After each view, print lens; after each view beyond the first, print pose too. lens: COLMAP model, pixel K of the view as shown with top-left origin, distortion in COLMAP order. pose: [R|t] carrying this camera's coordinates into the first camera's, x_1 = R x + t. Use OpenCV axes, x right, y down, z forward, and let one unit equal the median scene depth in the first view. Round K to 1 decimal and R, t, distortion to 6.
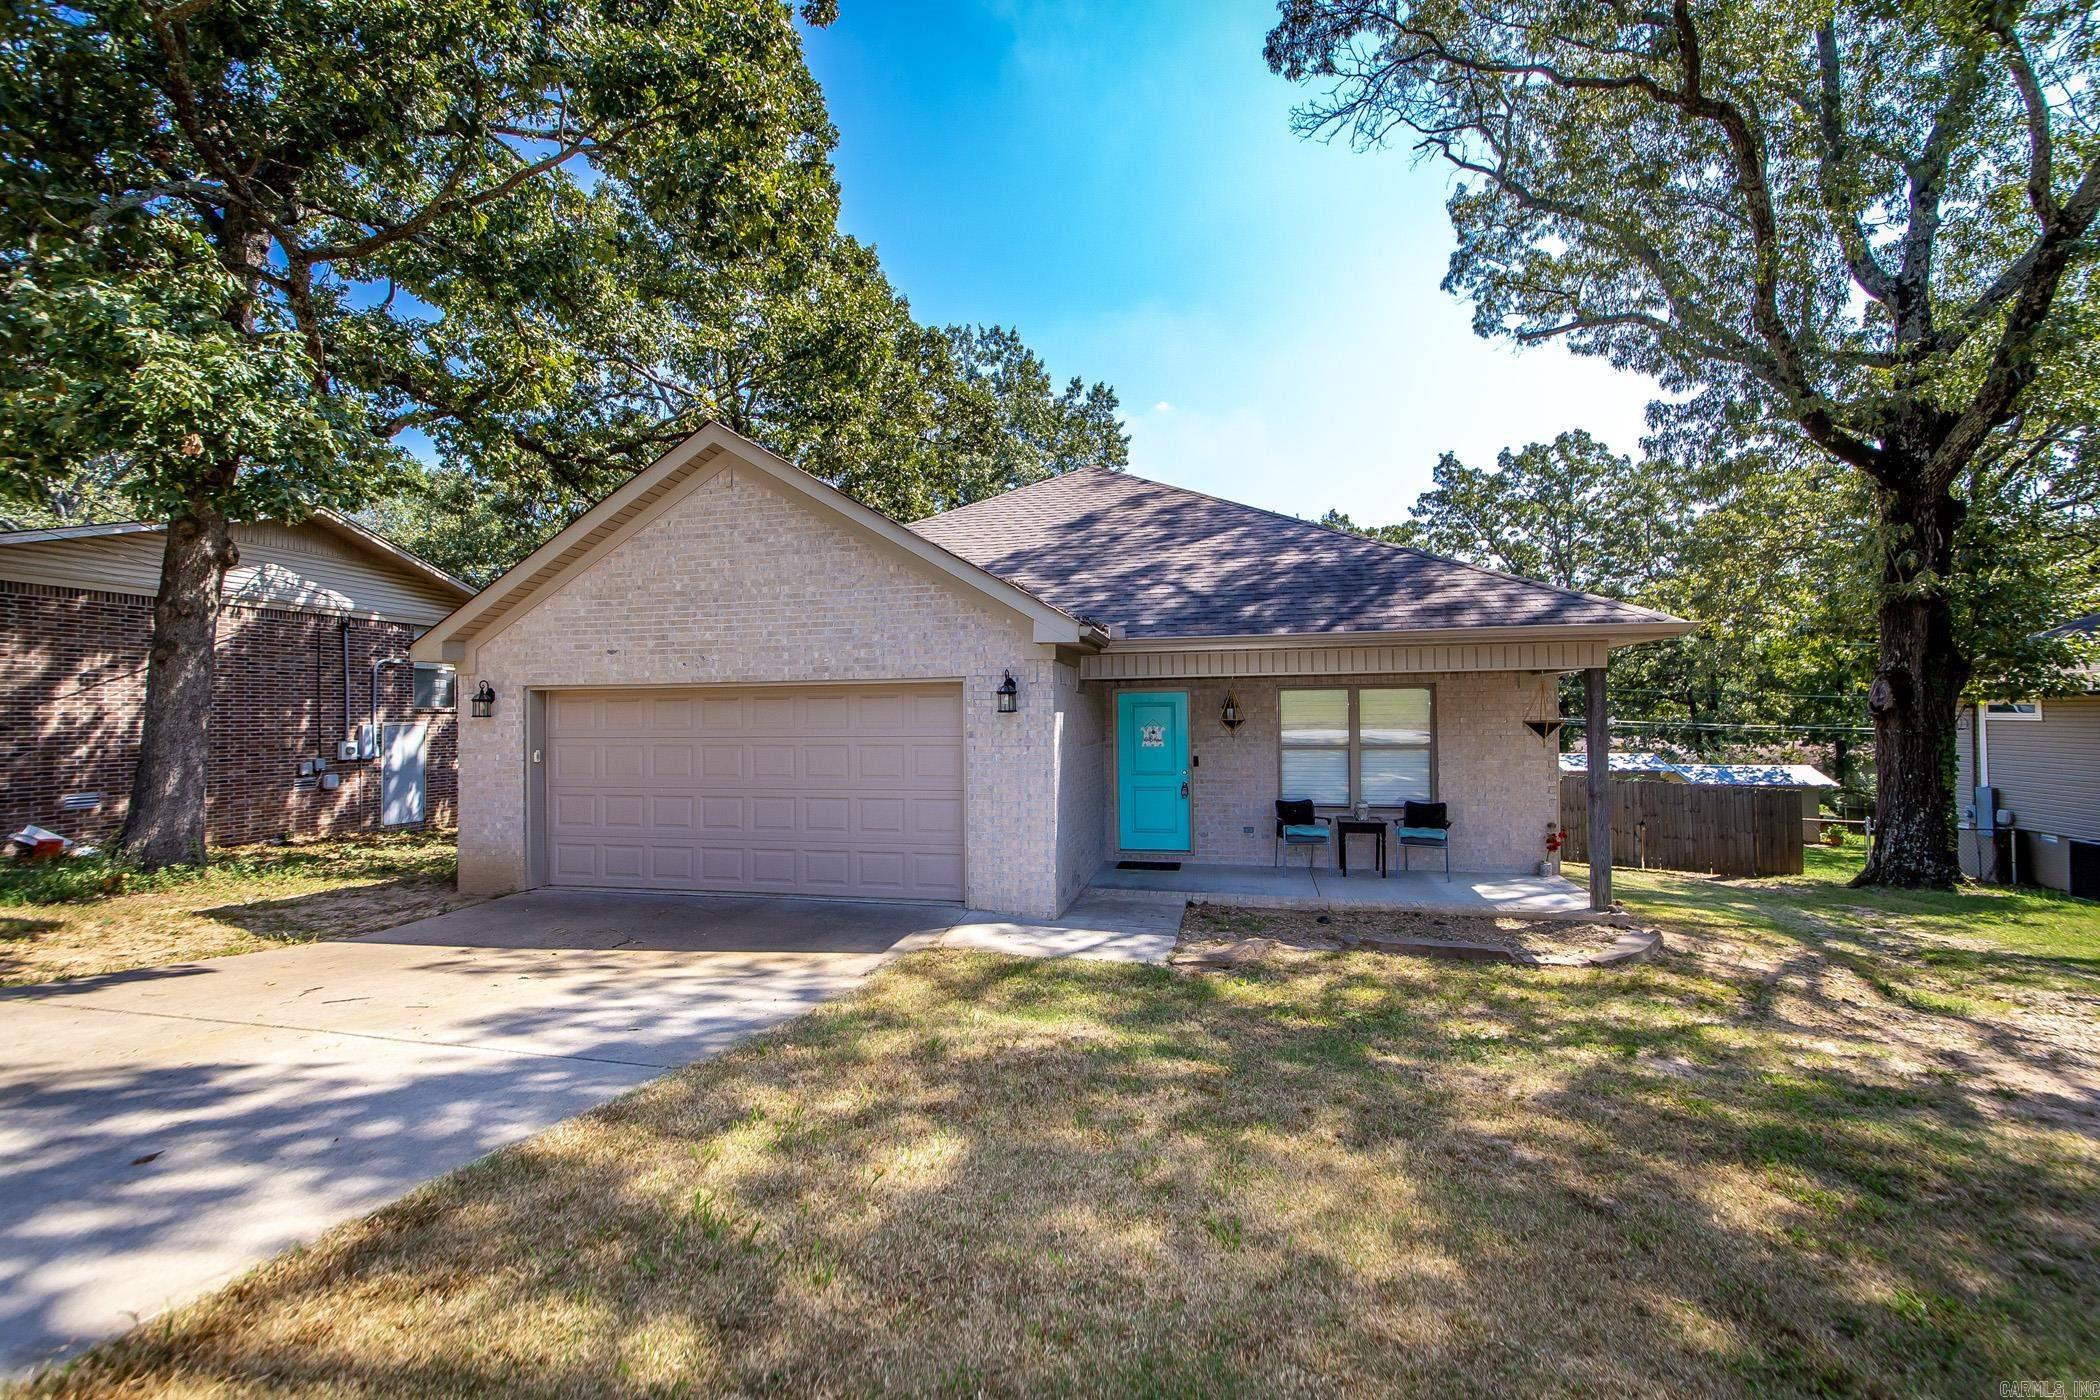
lens RADIAL K [[850.5, 0, 1042.6], [0, 850.5, 714.3], [0, 0, 1]] dist [0.000010, -0.000251]
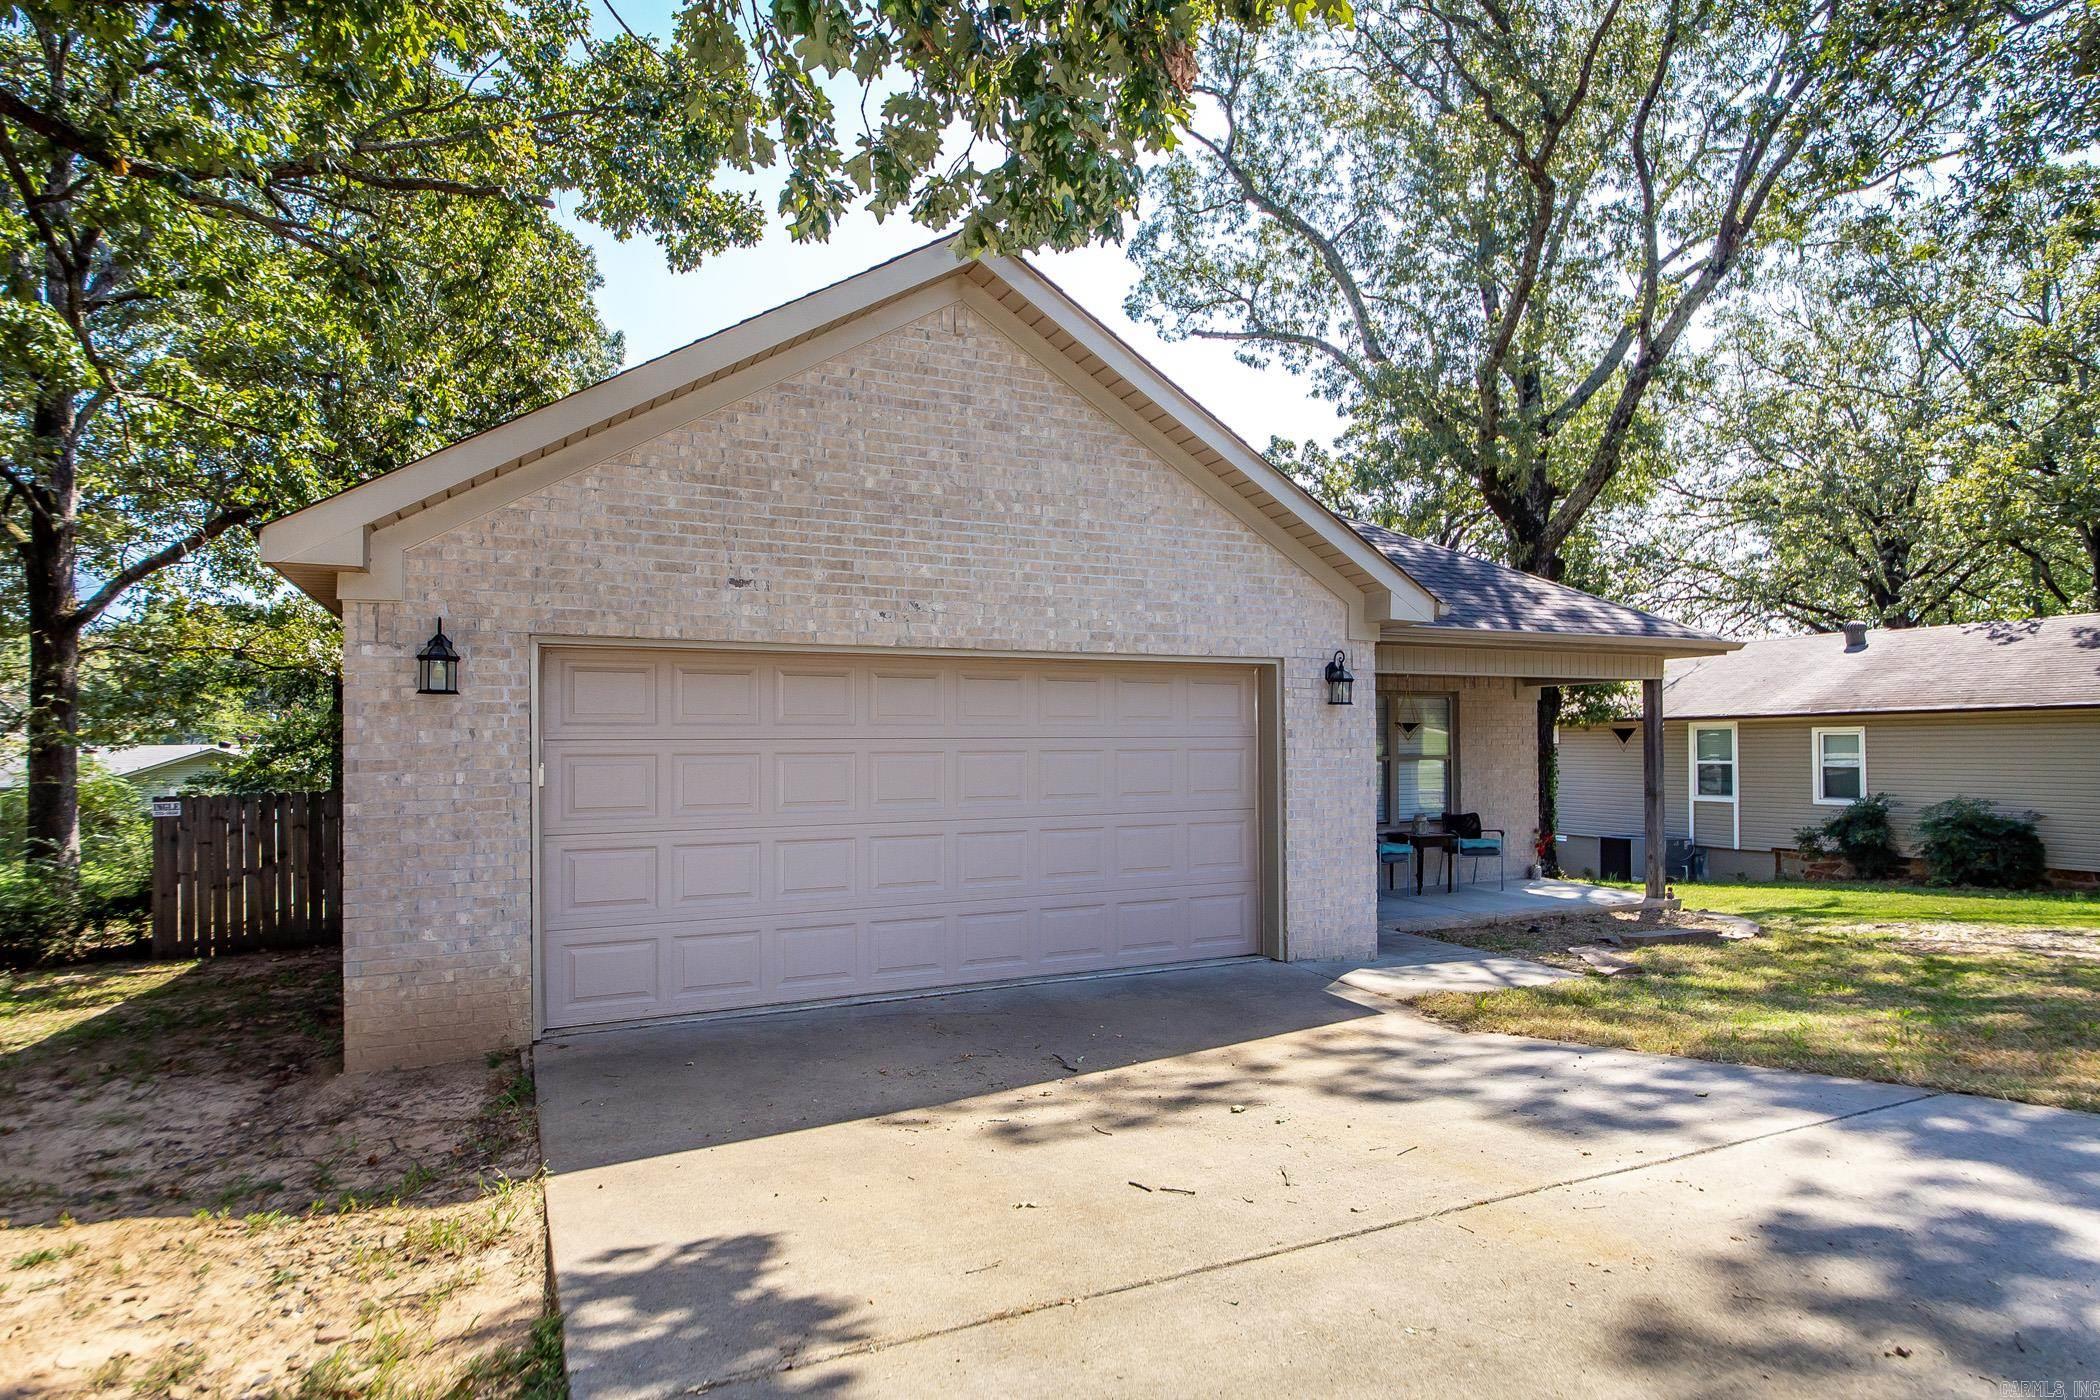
lens RADIAL K [[1141.1, 0, 1025.9], [0, 1141.1, 757.0], [0, 0, 1]] dist [-0.002314, 0.000128]
pose [[0.785492, -0.002713, 0.618866, -0.809435], [-0.000225, 0.999989, 0.004670, 0.035958], [-0.618872, -0.003808, 0.785482, 0.299298]]
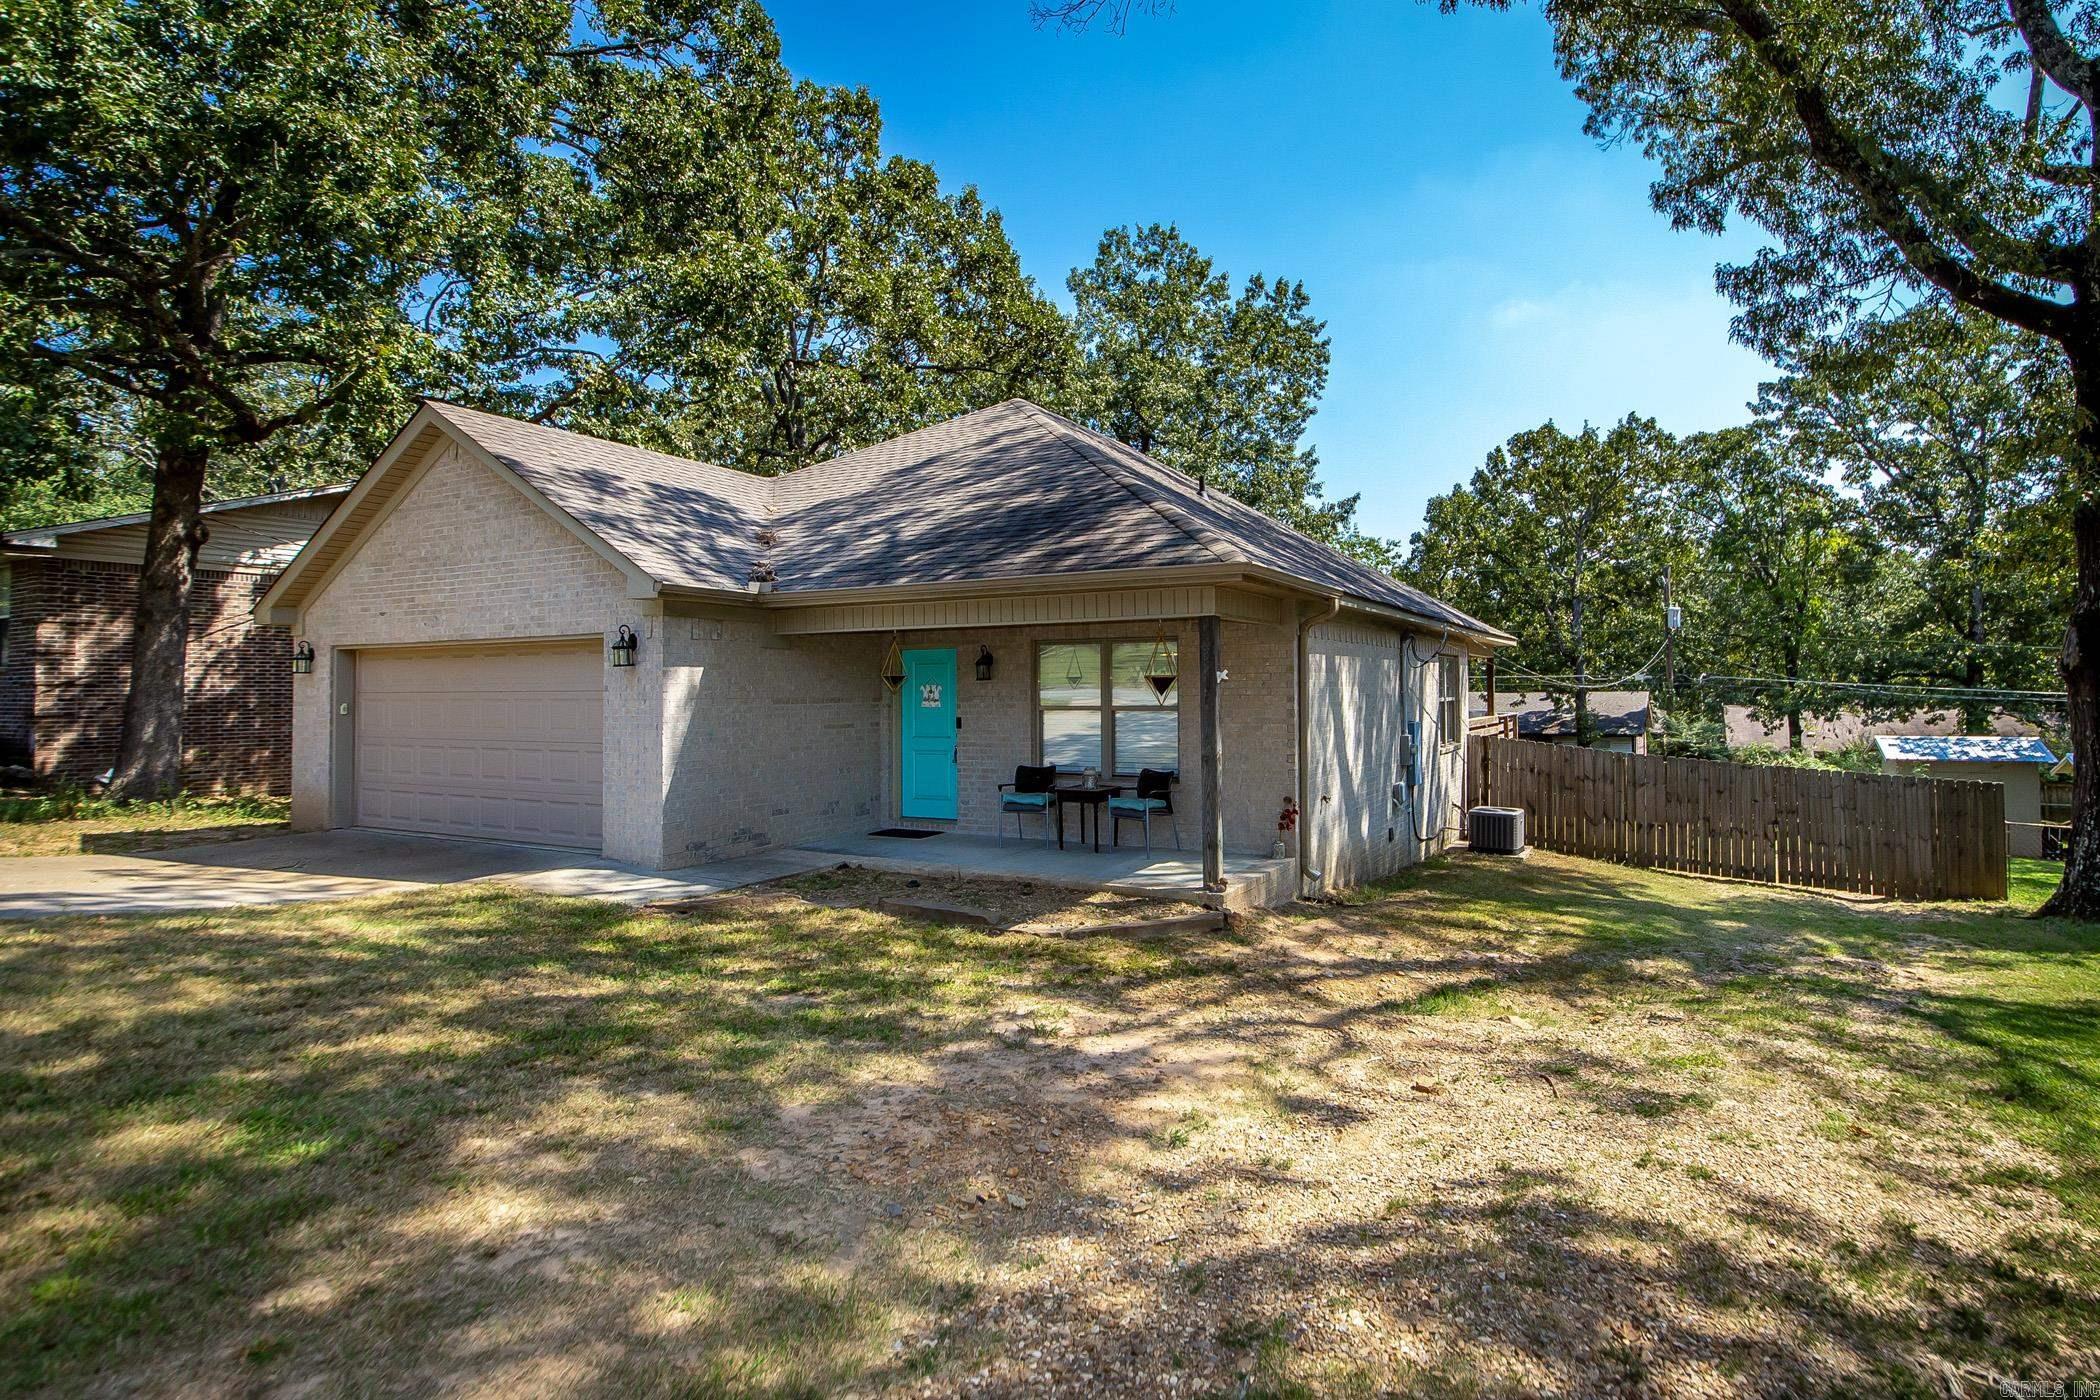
lens RADIAL K [[1018.2, 0, 1055.2], [0, 1018.2, 680.6], [0, 0, 1]] dist [-0.004260, -0.000127]
pose [[0.969204, 0.001665, -0.246254, 0.654508], [-0.002162, 0.999996, -0.001749, 0.012897], [0.246250, 0.002227, 0.969204, -0.056670]]
